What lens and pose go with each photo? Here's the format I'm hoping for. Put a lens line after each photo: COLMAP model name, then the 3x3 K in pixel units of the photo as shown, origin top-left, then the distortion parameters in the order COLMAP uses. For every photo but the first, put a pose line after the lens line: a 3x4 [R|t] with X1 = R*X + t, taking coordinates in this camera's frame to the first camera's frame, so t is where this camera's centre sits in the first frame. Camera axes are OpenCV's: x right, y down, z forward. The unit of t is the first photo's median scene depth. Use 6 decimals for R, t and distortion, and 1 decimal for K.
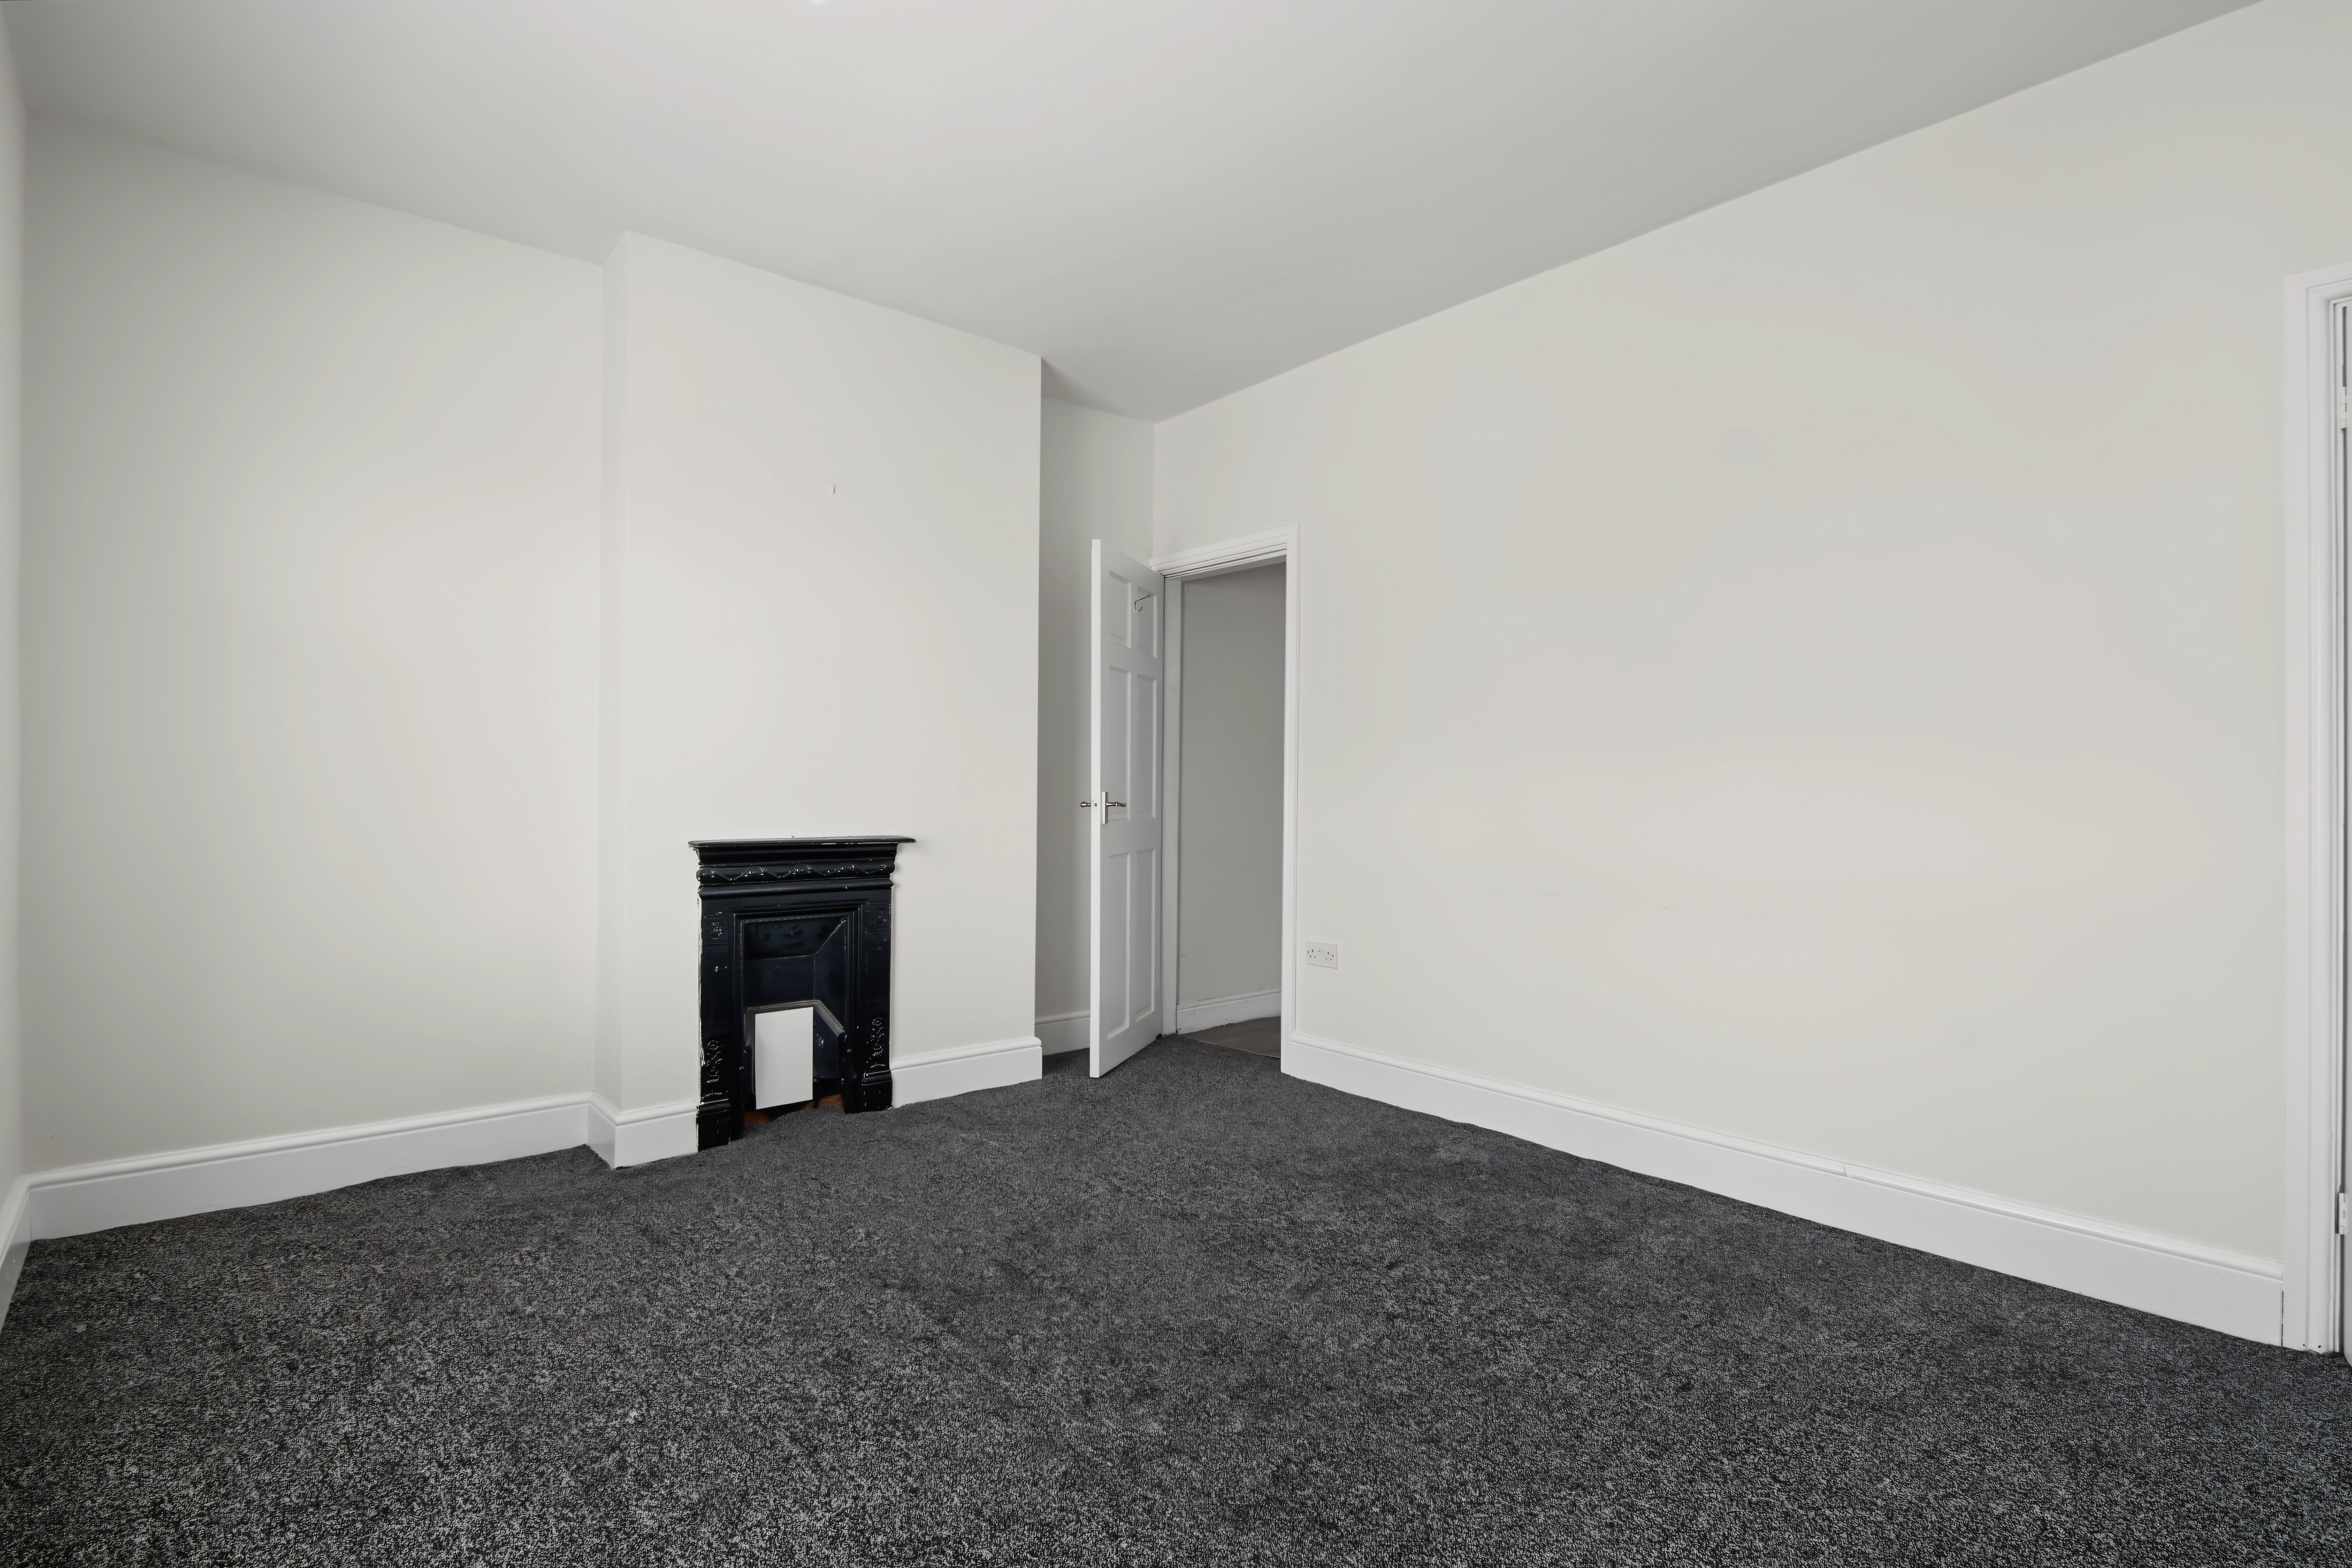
lens RADIAL K [[1136.9, 0, 1167.3], [0, 1136.9, 751.4], [0, 0, 1]] dist [0.003359, -0.009651]
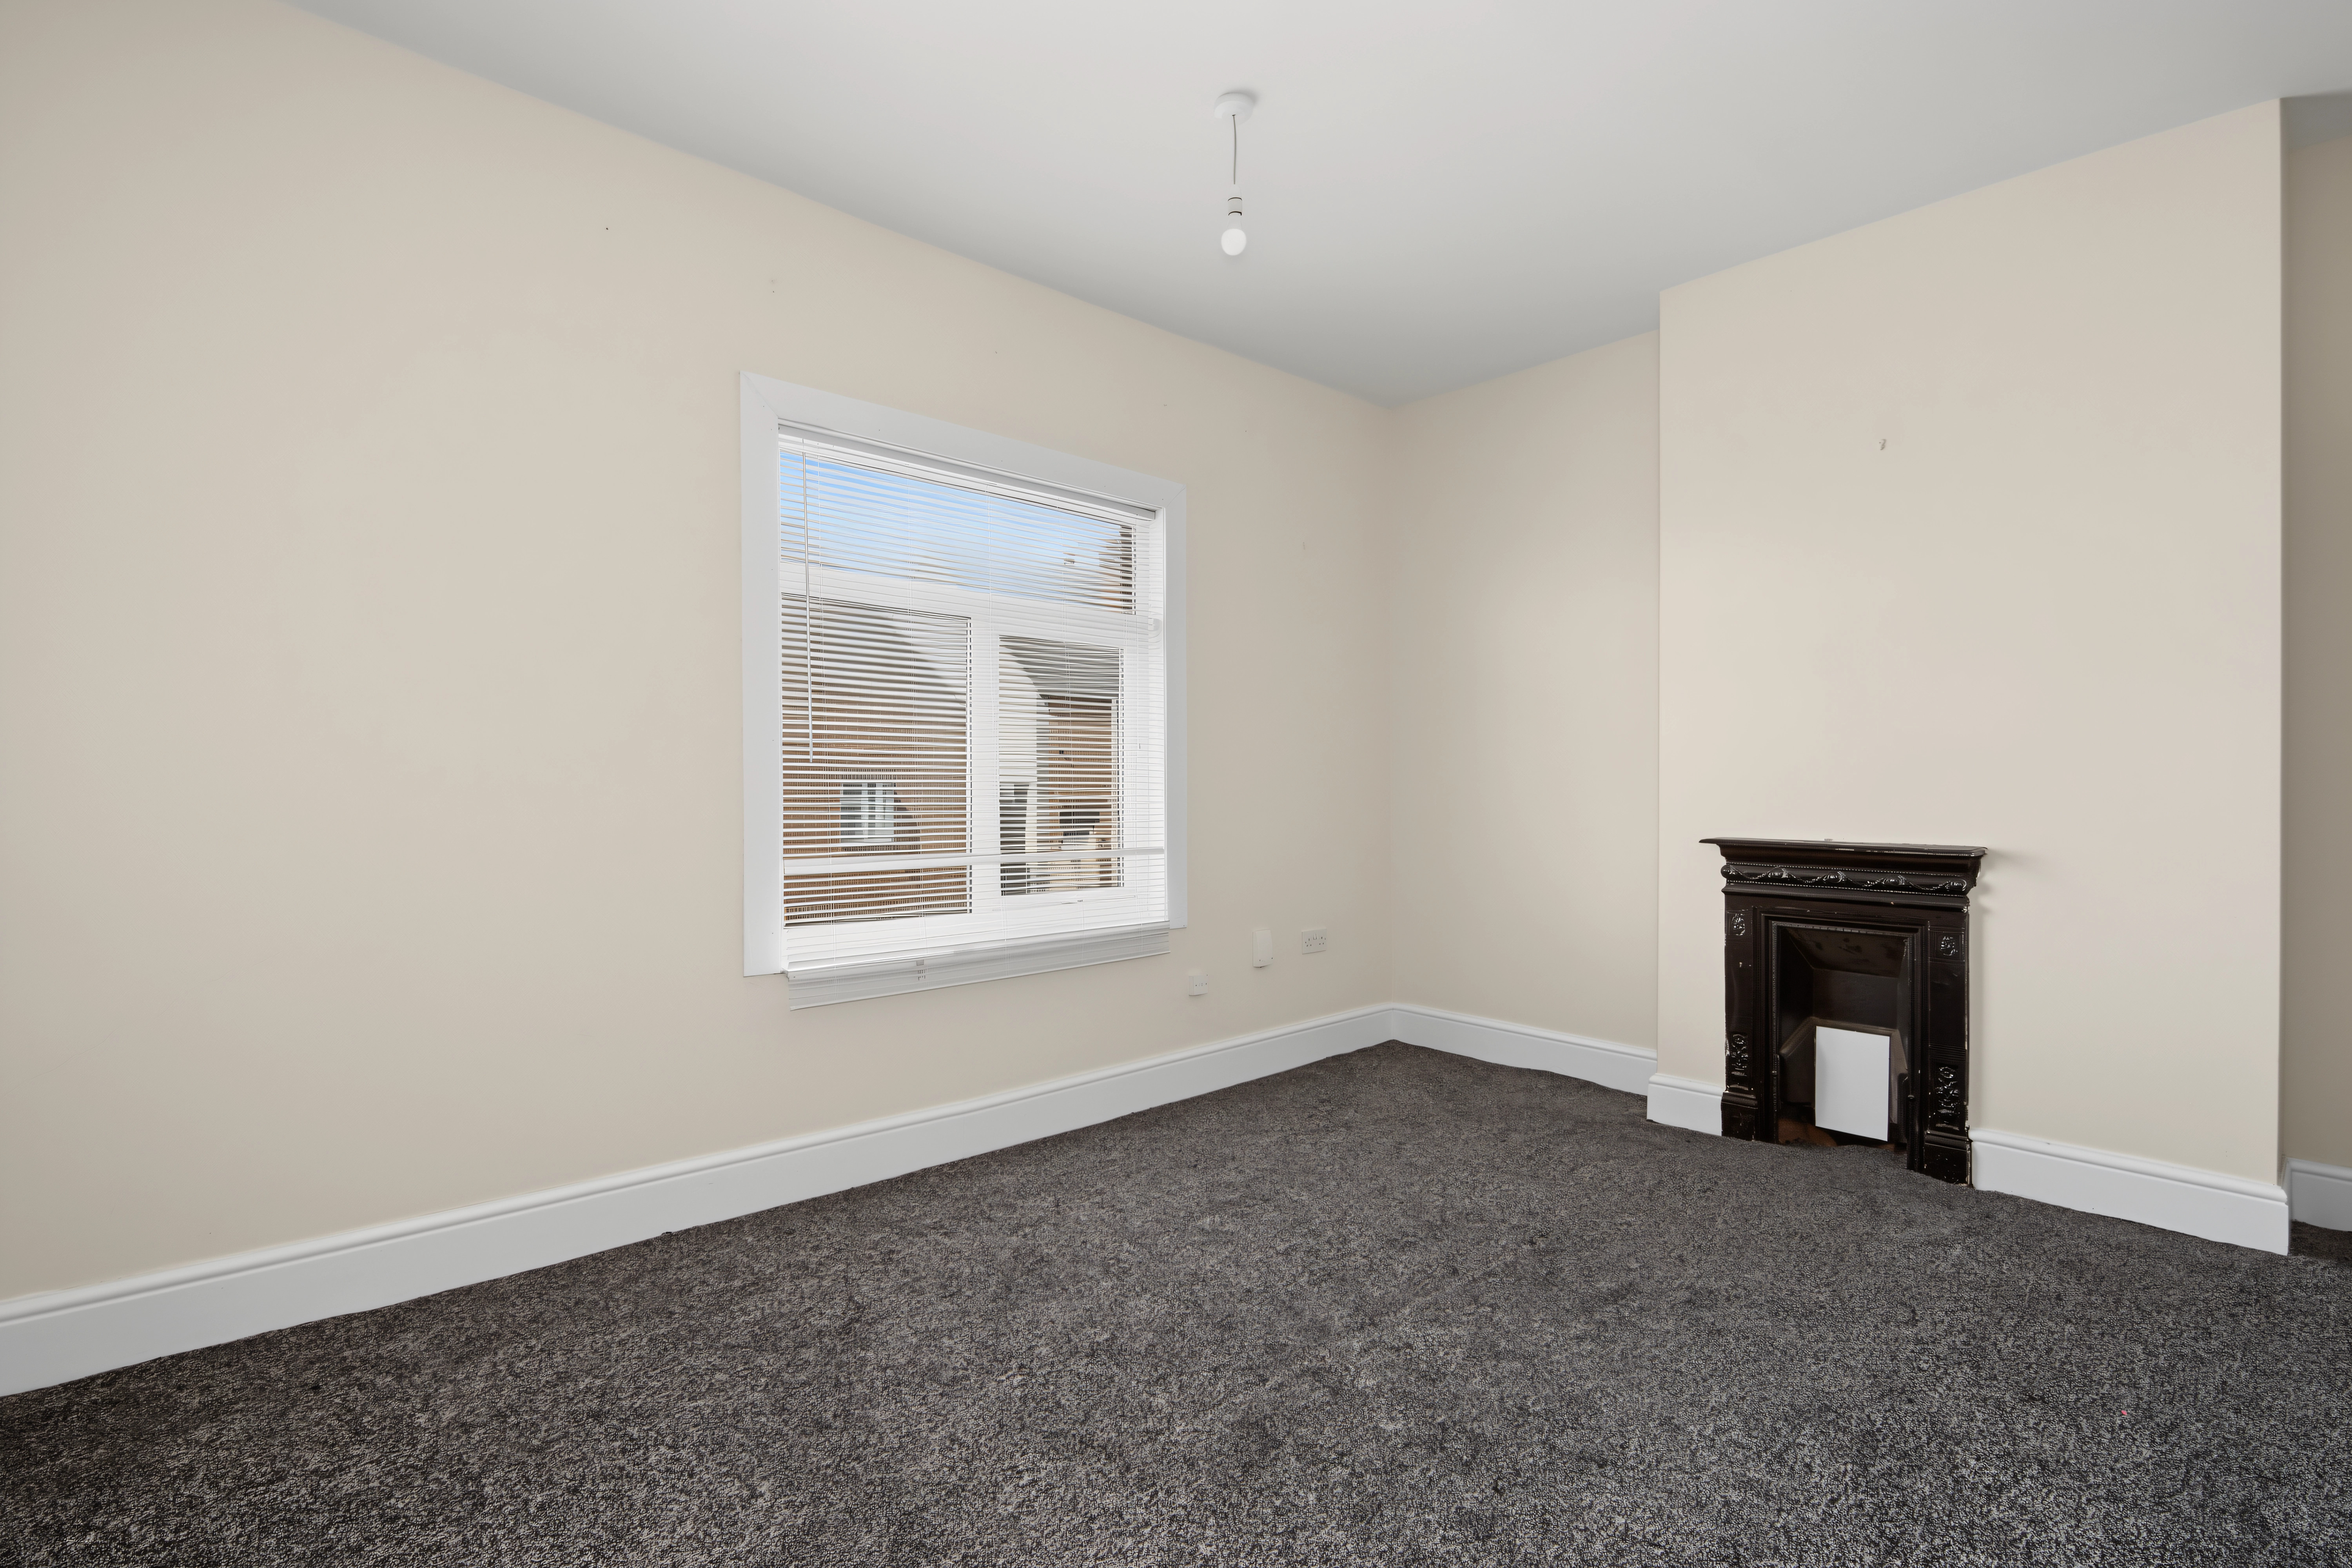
lens RADIAL K [[1196.9, 0, 1176.0], [0, 1196.9, 784.0], [0, 0, 1]] dist [0.001276, -0.011681]
pose [[0.005327, -0.001024, -0.999985, 0.669080], [0.027889, 0.999611, -0.000875, 0.017241], [0.999597, -0.027884, 0.005353, 0.498207]]
